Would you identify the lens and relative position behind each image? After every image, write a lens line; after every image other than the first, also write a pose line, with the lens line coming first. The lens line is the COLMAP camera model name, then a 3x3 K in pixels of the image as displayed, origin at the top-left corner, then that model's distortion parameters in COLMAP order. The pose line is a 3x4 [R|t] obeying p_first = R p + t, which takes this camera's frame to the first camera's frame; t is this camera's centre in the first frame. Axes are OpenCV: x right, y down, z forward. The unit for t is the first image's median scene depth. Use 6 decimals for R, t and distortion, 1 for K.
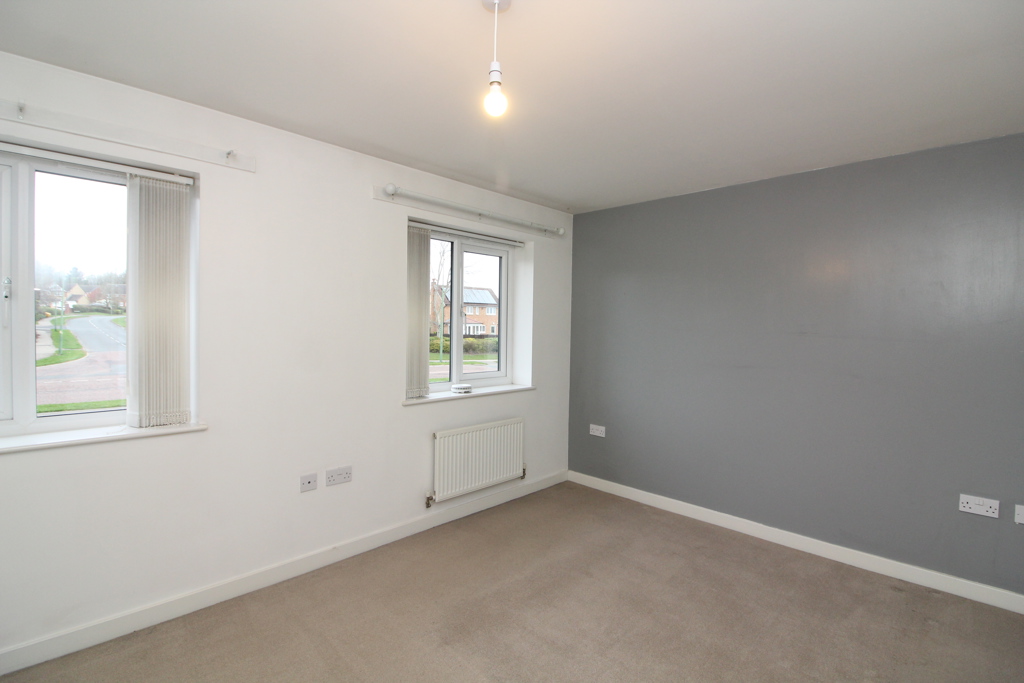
lens RADIAL K [[507.9, 0, 482.9], [0, 507.9, 338.0], [0, 0, 1]] dist [0.027775, -0.000168]
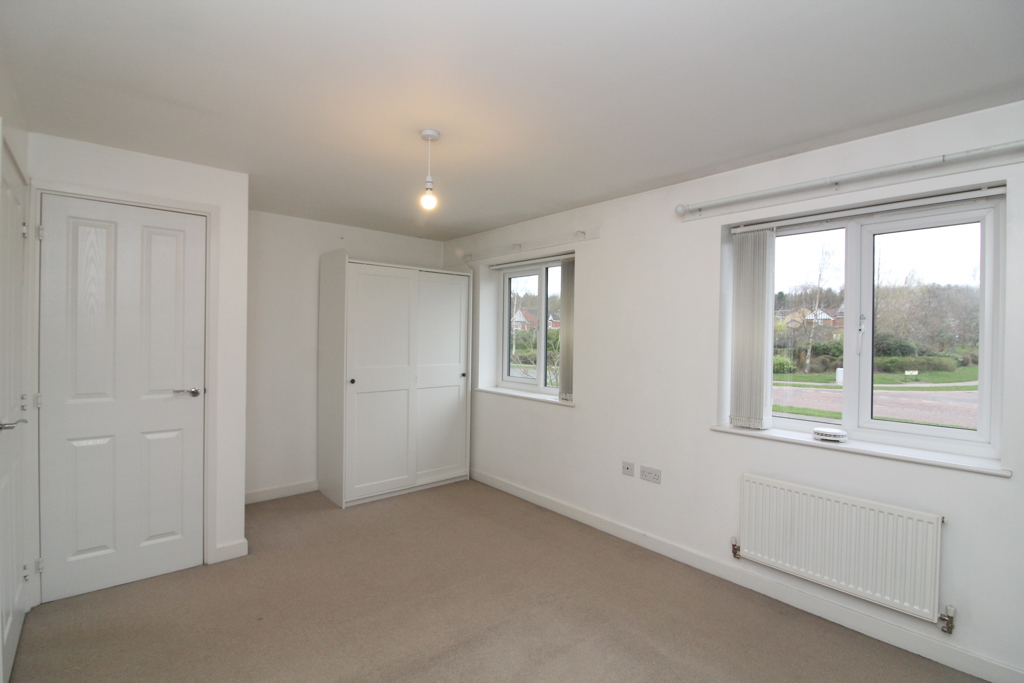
lens RADIAL K [[463.8, 0, 514.3], [0, 463.8, 336.2], [0, 0, 1]] dist [-0.031675, -0.000259]
pose [[-0.086636, -0.024336, -0.995943, 0.658506], [-0.042516, 0.998881, -0.020710, -0.005024], [0.995332, 0.040550, -0.087573, 0.647151]]
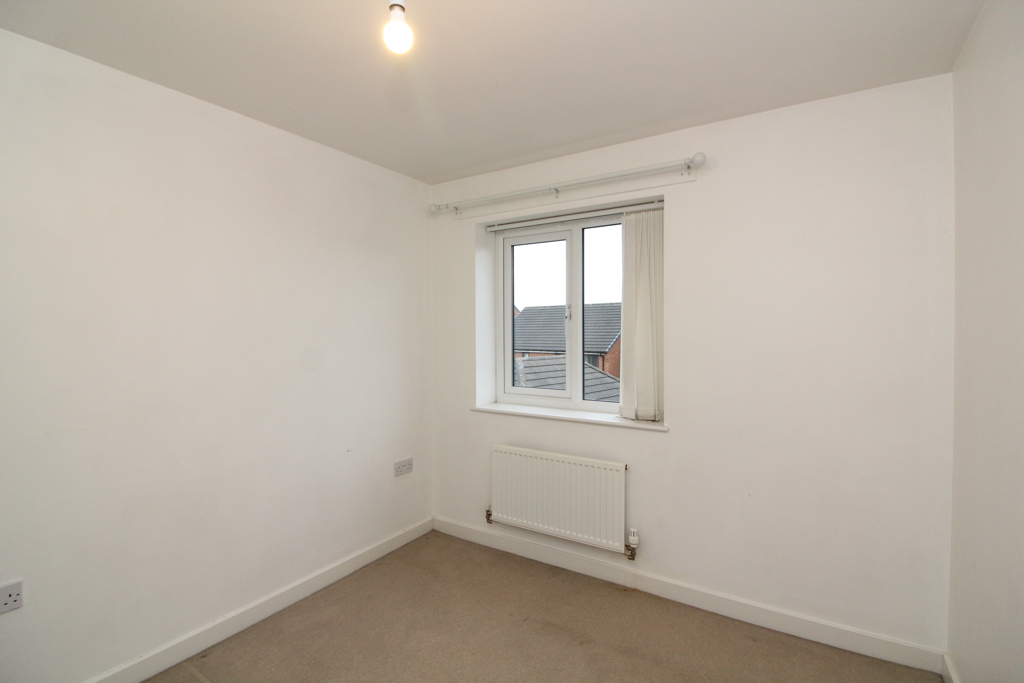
lens RADIAL K [[507.9, 0, 482.9], [0, 507.9, 338.0], [0, 0, 1]] dist [0.027775, -0.000168]
pose [[0.168246, -0.005447, -0.985730, 0.789219], [-0.013703, 0.999875, -0.007864, -0.004541], [0.985650, 0.014830, 0.168151, 0.776916]]
